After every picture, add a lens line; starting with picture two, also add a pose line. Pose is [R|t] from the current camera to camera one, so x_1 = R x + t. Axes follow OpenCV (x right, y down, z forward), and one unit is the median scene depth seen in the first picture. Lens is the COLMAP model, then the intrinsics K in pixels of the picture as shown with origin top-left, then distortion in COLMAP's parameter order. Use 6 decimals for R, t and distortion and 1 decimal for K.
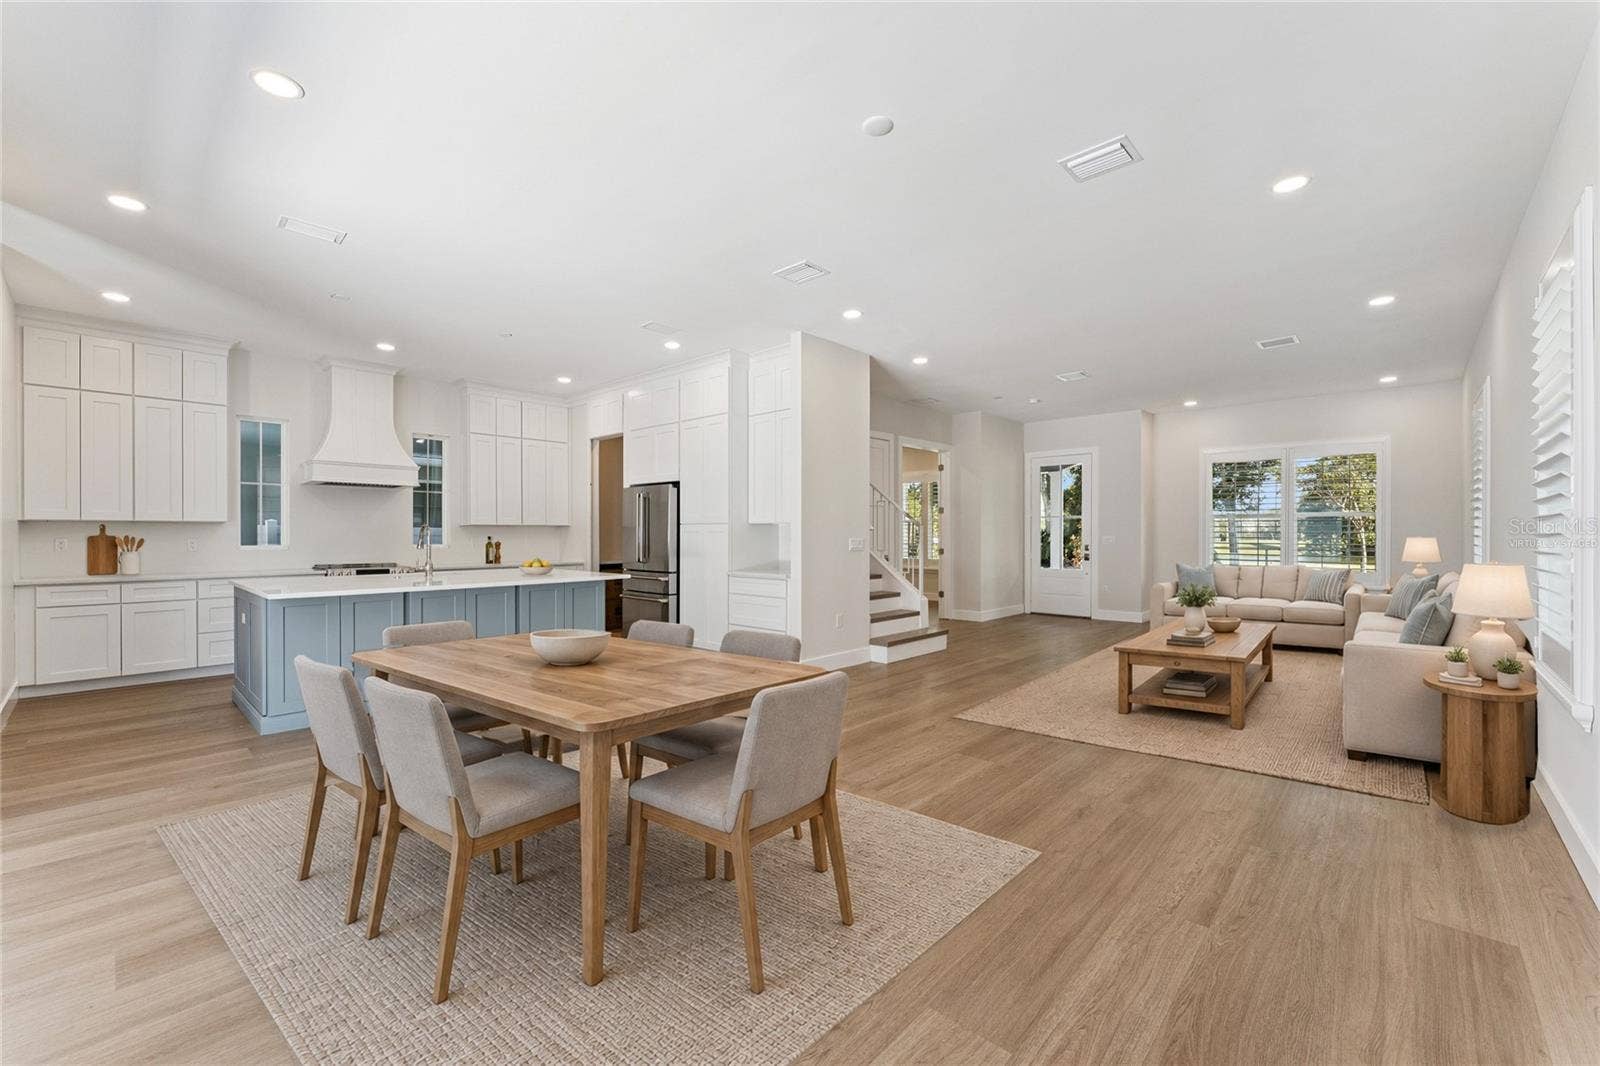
lens RADIAL K [[648.6, 0, 802.9], [0, 648.6, 536.8], [0, 0, 1]] dist [-0.001213, -0.000563]
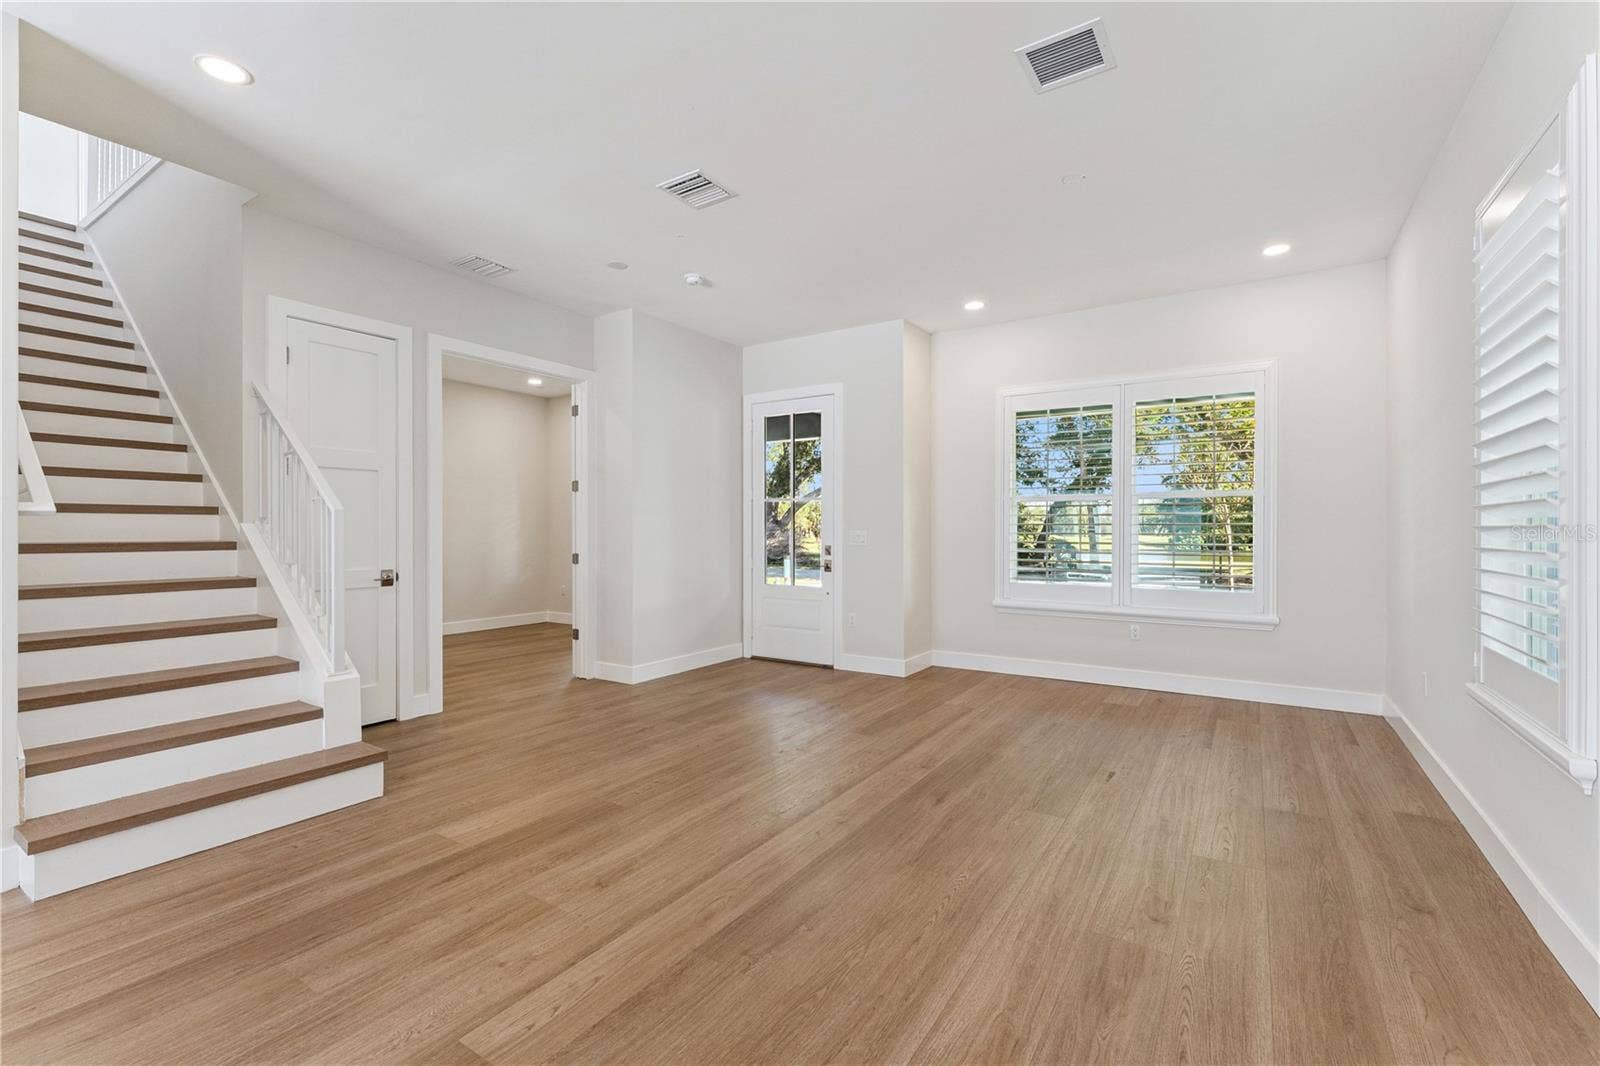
lens RADIAL K [[704.1, 0, 798.0], [0, 704.1, 529.8], [0, 0, 1]] dist [-0.000473, -0.000192]
pose [[0.984701, -0.000720, 0.174250, 0.447883], [0.001494, 0.999990, -0.004311, 0.000780], [-0.174245, 0.004506, 0.984692, 0.543186]]
